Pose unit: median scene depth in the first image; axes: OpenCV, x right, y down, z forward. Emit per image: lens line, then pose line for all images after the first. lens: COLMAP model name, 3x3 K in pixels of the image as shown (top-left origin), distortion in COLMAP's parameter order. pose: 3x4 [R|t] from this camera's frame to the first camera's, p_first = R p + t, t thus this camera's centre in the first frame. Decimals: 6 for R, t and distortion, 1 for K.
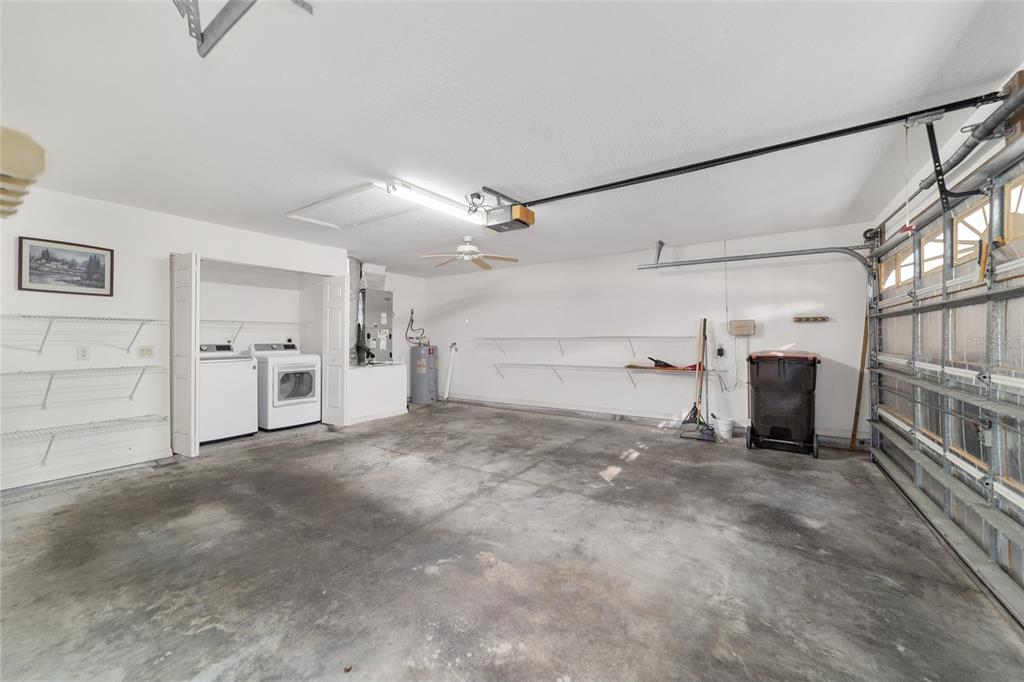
lens RADIAL K [[391.0, 0, 513.2], [0, 391.0, 338.6], [0, 0, 1]] dist [-0.003492, 0.003105]
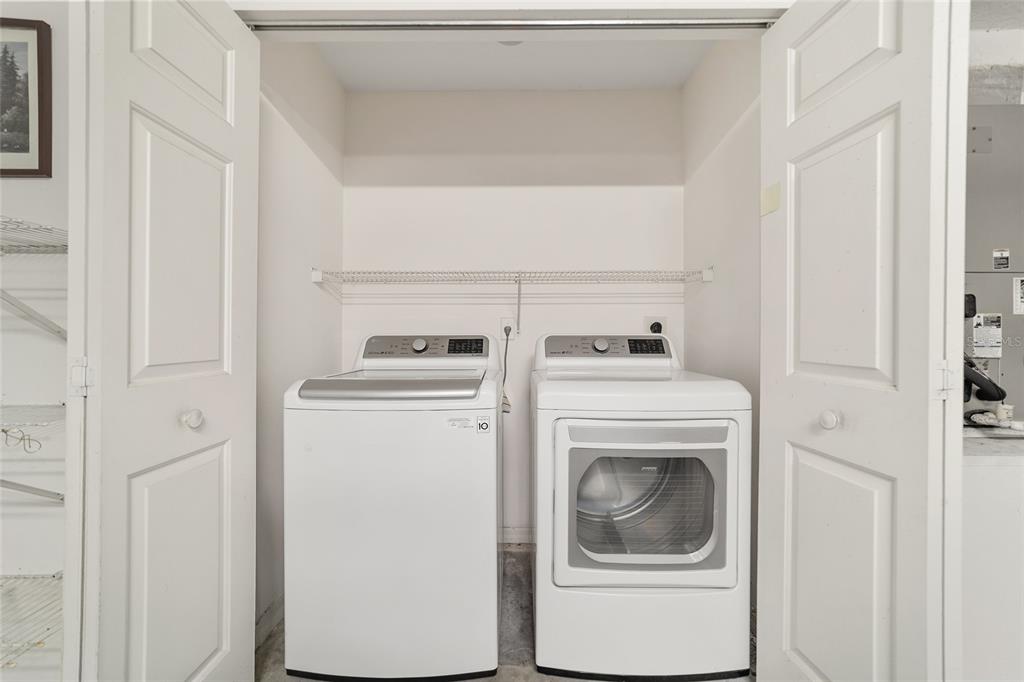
lens RADIAL K [[391.0, 0, 514.5], [0, 391.0, 333.9], [0, 0, 1]] dist [-0.003492, 0.003105]
pose [[0.545186, 0.001961, -0.838313, -0.387976], [-0.000224, 0.999998, 0.002194, 0.010932], [0.838315, -0.001008, 0.545185, 0.782906]]
